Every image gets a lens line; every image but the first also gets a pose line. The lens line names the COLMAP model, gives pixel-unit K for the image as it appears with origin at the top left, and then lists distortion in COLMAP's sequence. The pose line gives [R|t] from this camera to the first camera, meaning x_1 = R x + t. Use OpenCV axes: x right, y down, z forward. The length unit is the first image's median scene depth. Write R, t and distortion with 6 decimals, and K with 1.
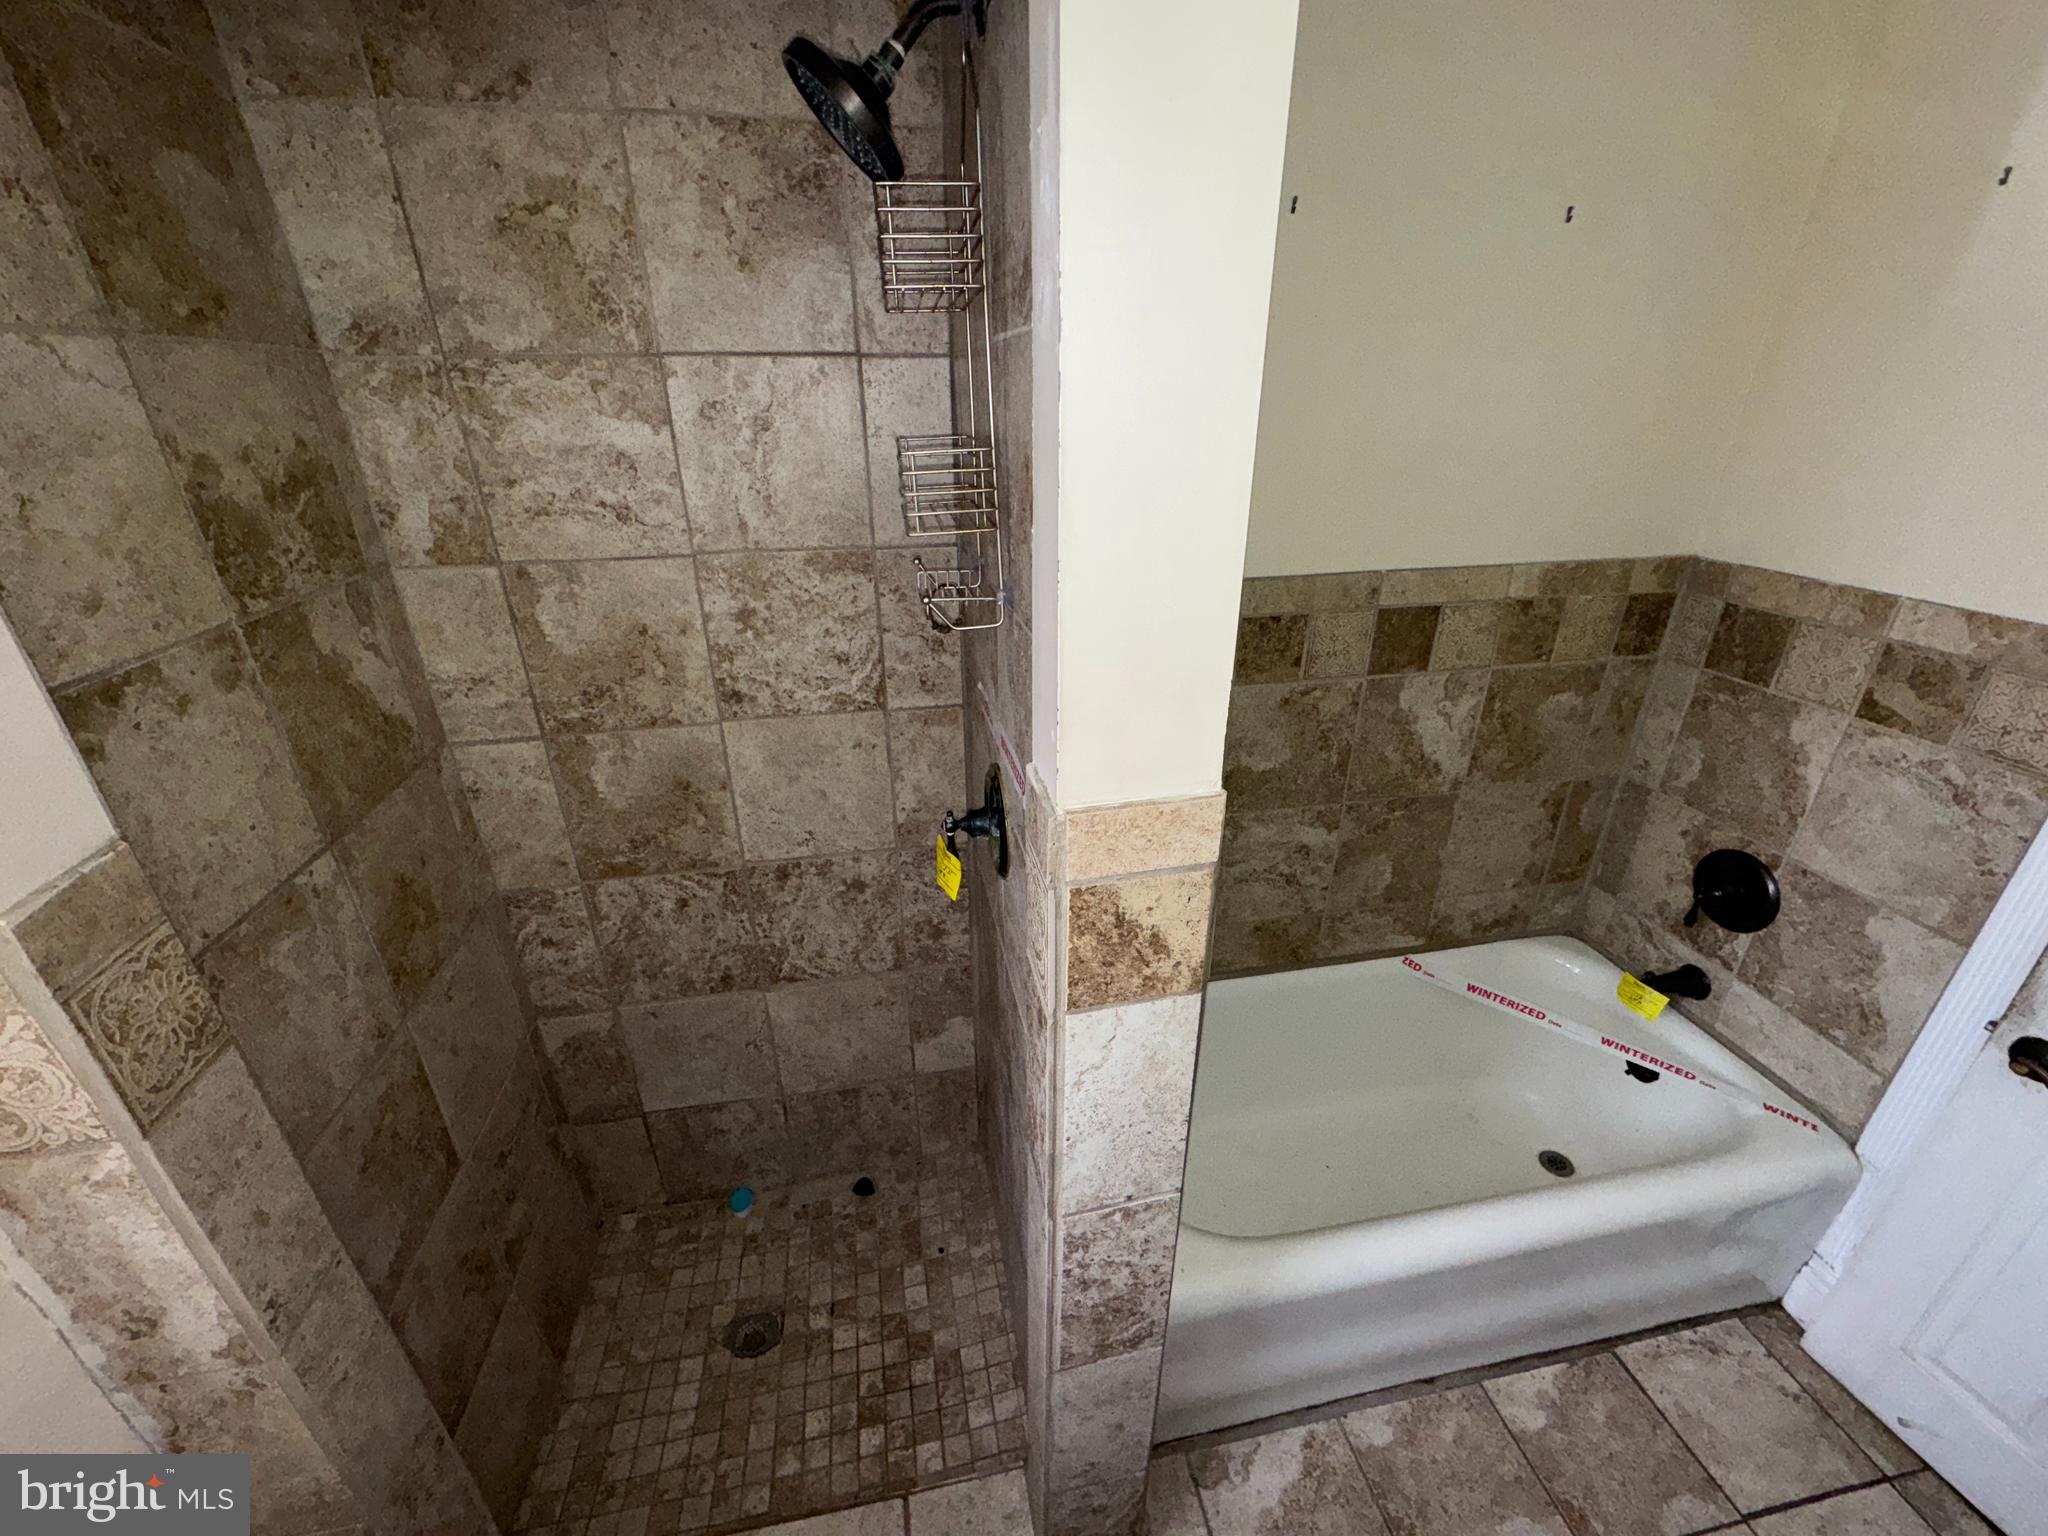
lens RADIAL K [[817.4, 0, 1023.5], [0, 817.4, 770.0], [0, 0, 1]] dist [-0.004305, 0.001012]
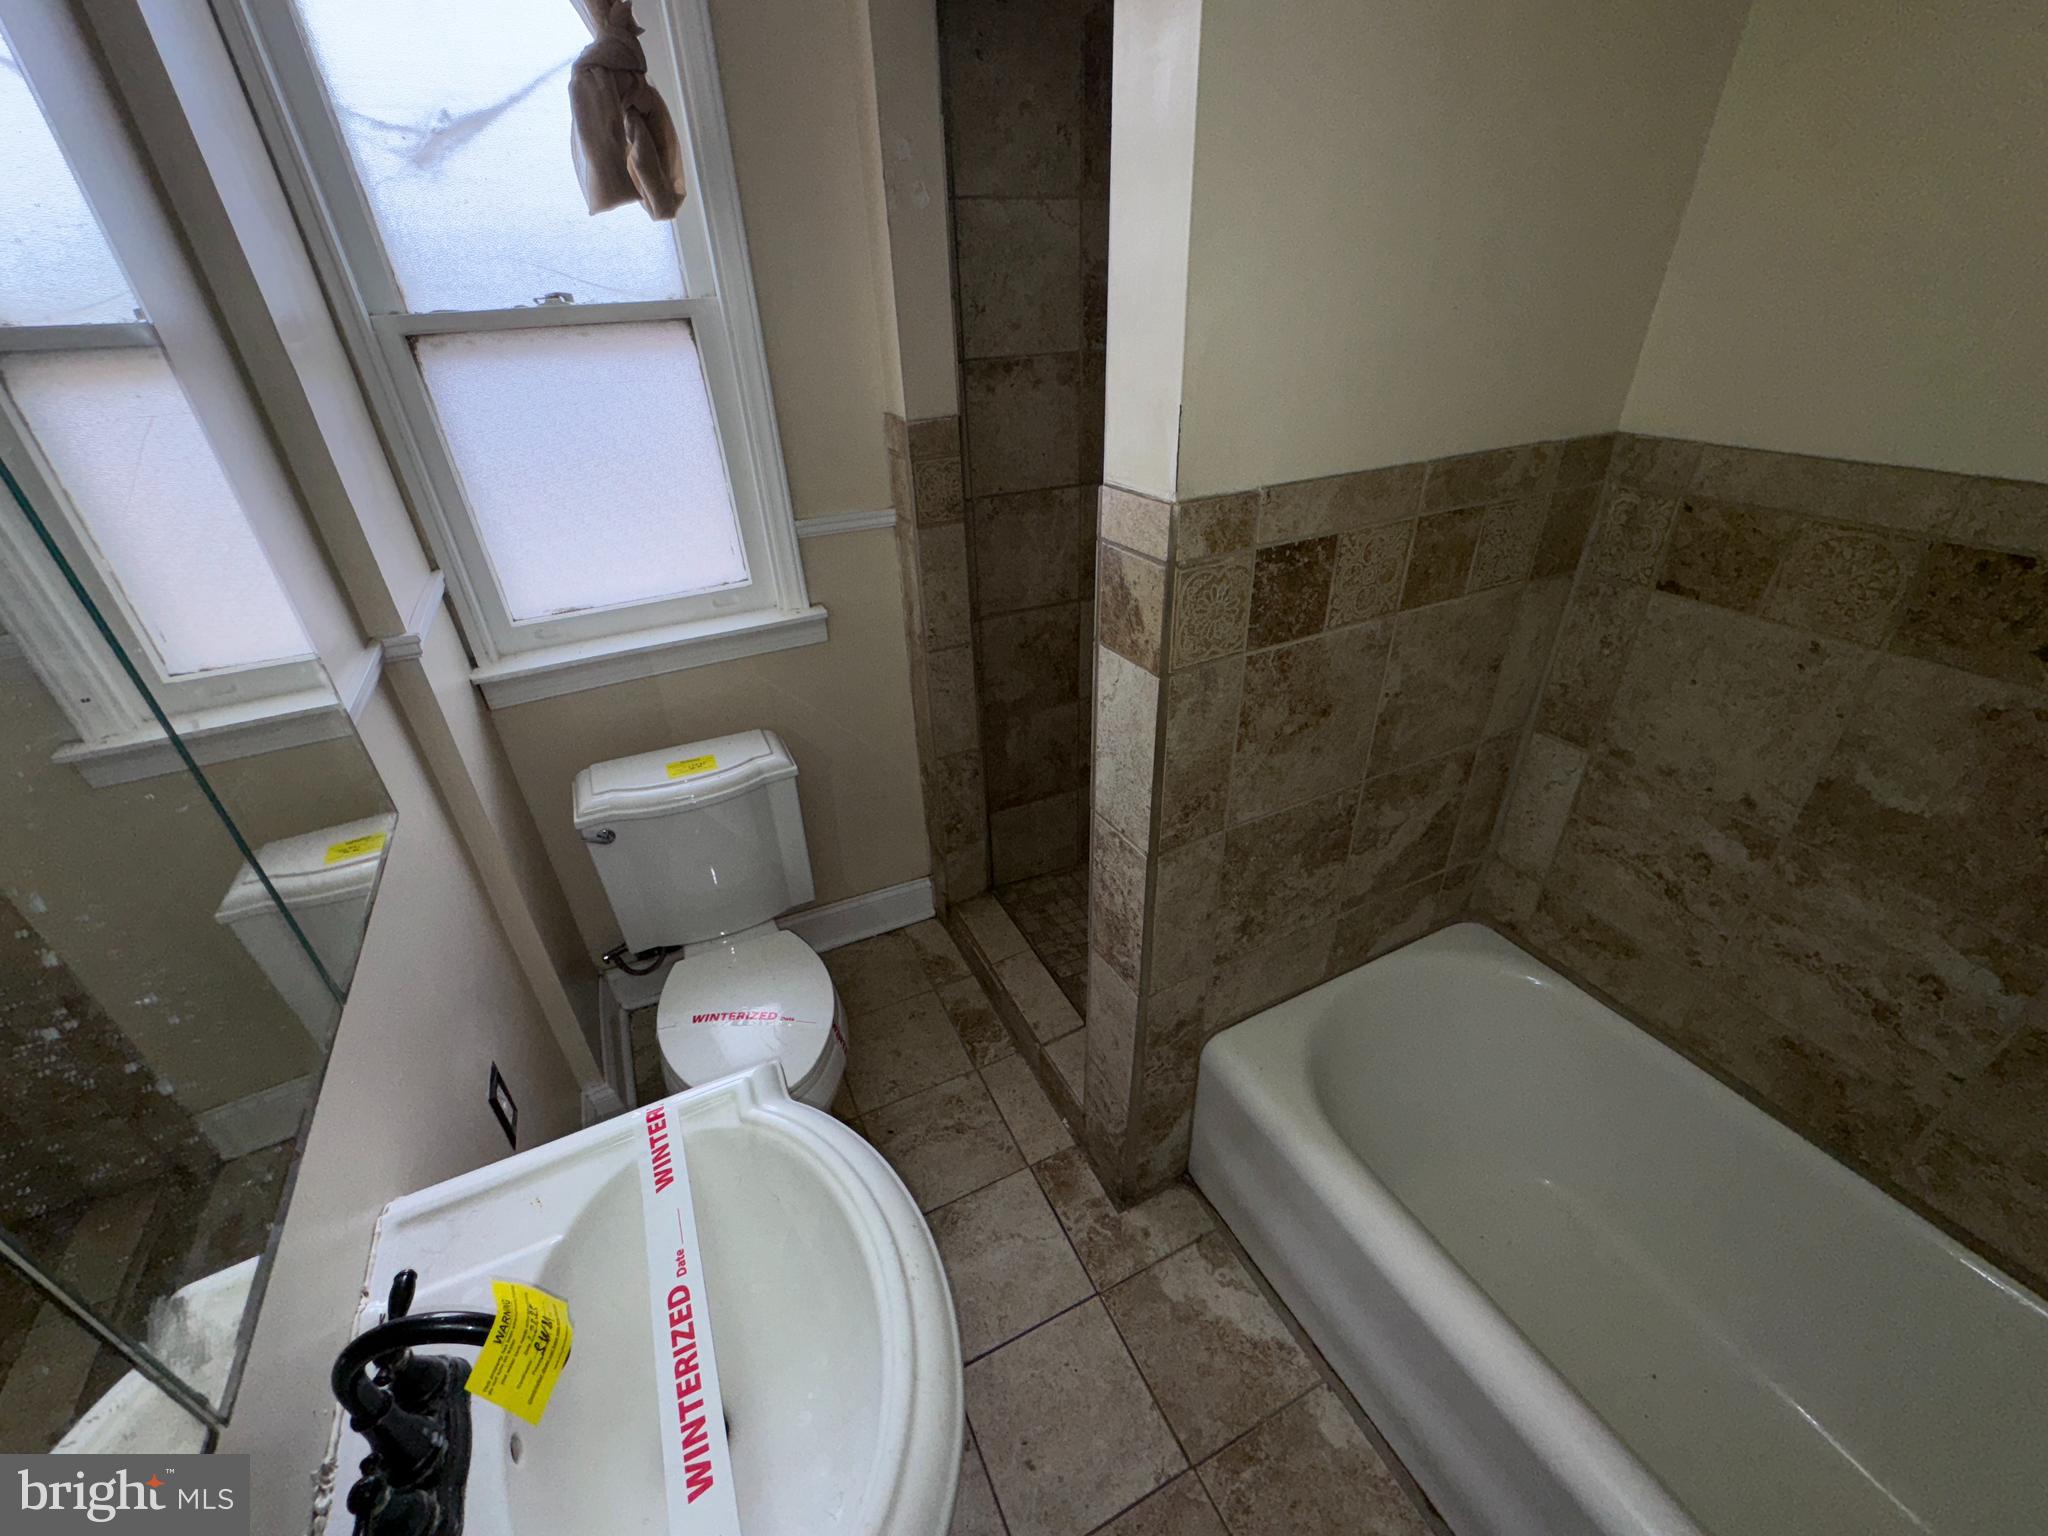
lens RADIAL K [[817.4, 0, 1018.3], [0, 817.4, 770.3], [0, 0, 1]] dist [-0.004305, 0.001012]
pose [[0.262996, 0.487926, -0.832323, 1.358539], [-0.380424, 0.845241, 0.375294, -0.006726], [0.886629, 0.217934, 0.407914, 0.312771]]
